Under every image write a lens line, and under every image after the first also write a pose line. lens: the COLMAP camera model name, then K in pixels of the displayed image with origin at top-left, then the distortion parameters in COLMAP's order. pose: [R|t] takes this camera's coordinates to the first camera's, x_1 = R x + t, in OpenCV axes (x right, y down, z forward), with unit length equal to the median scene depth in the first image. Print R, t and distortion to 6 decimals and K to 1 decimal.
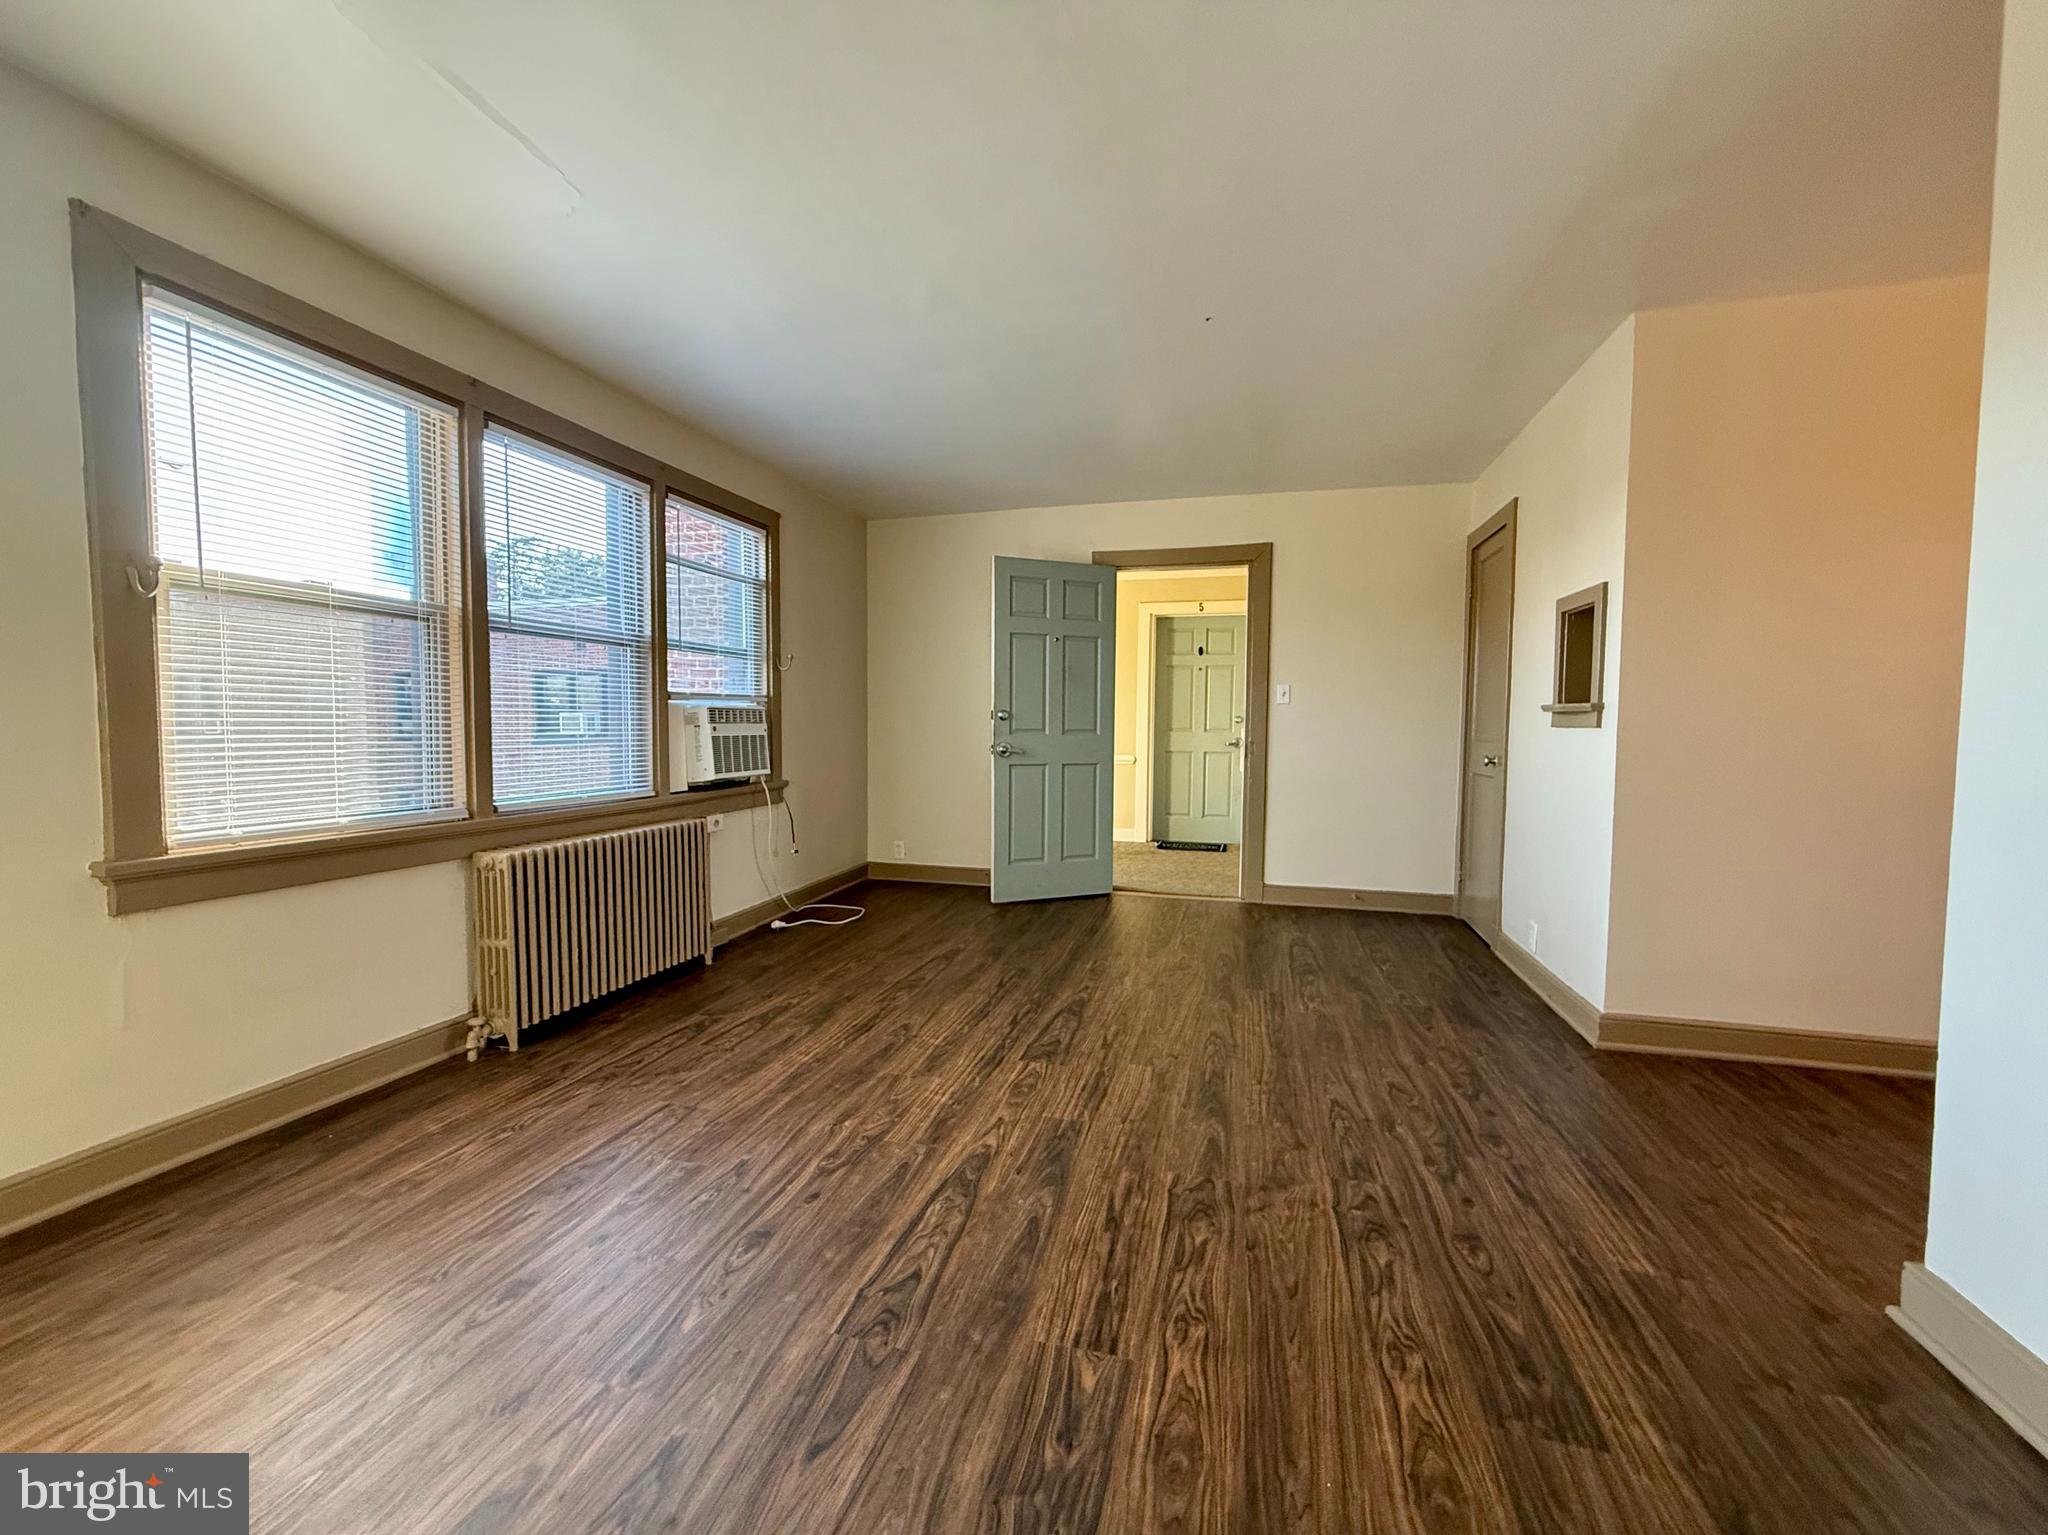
lens RADIAL K [[830.2, 0, 1022.7], [0, 830.2, 779.8], [0, 0, 1]] dist [0.001946, 0.000954]
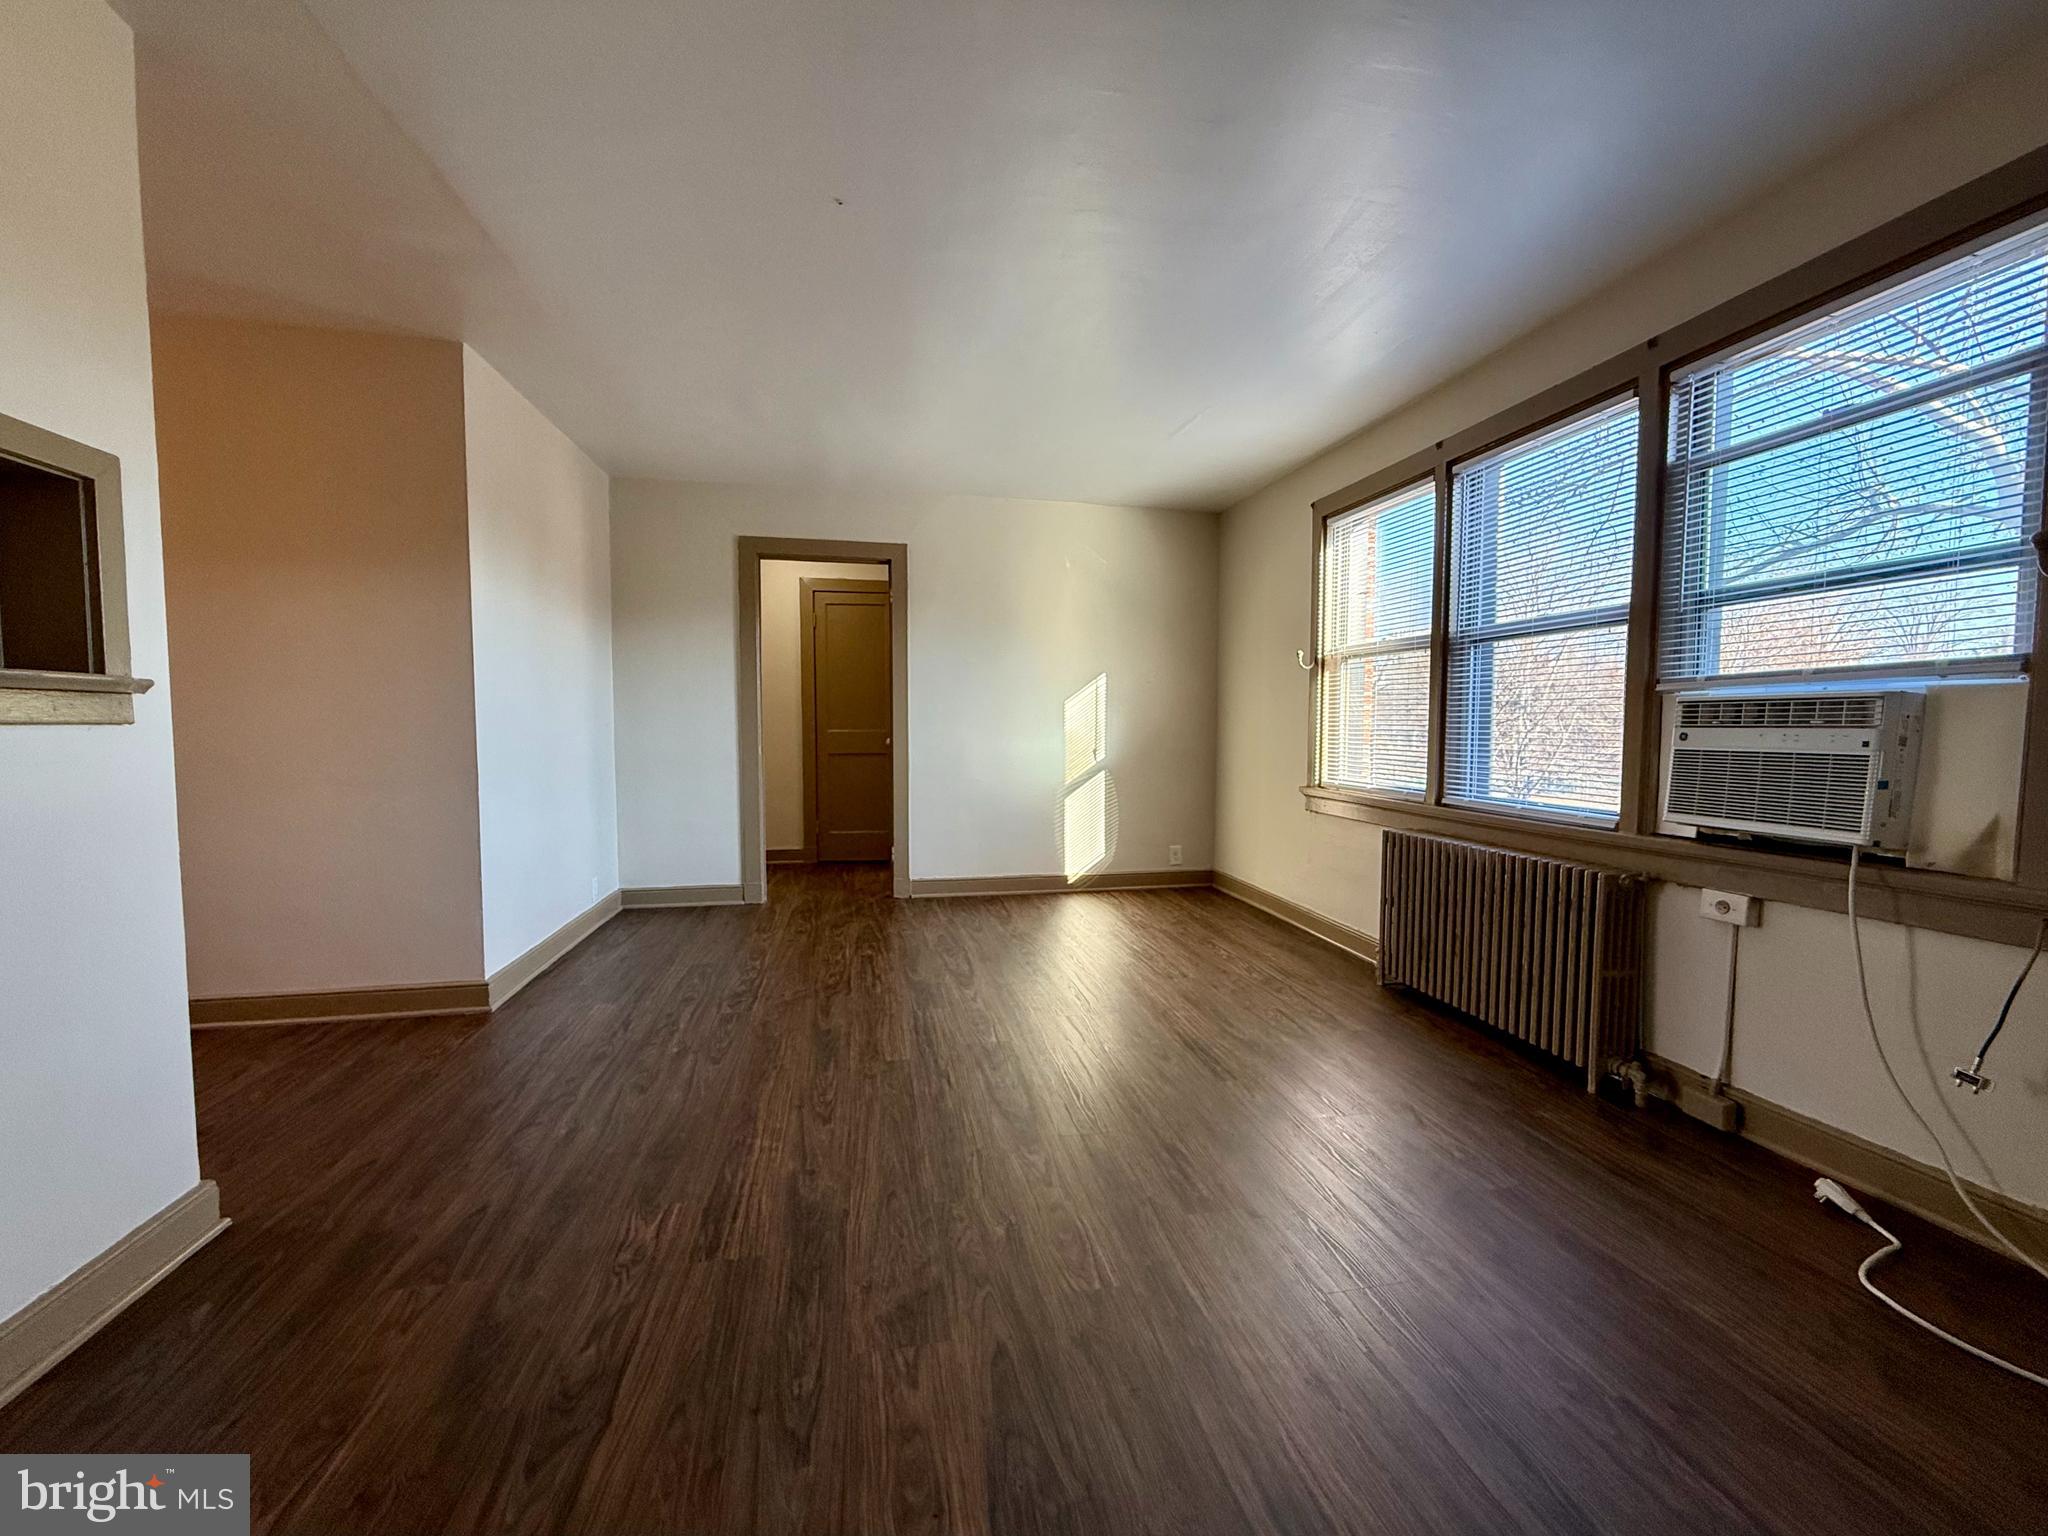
lens RADIAL K [[830.2, 0, 1024.9], [0, 830.2, 758.1], [0, 0, 1]] dist [0.001946, 0.000954]
pose [[-0.894116, 0.012790, -0.447652, 0.478054], [-0.036420, 0.994204, 0.101151, -0.138855], [0.446351, 0.106744, -0.888468, 2.037454]]
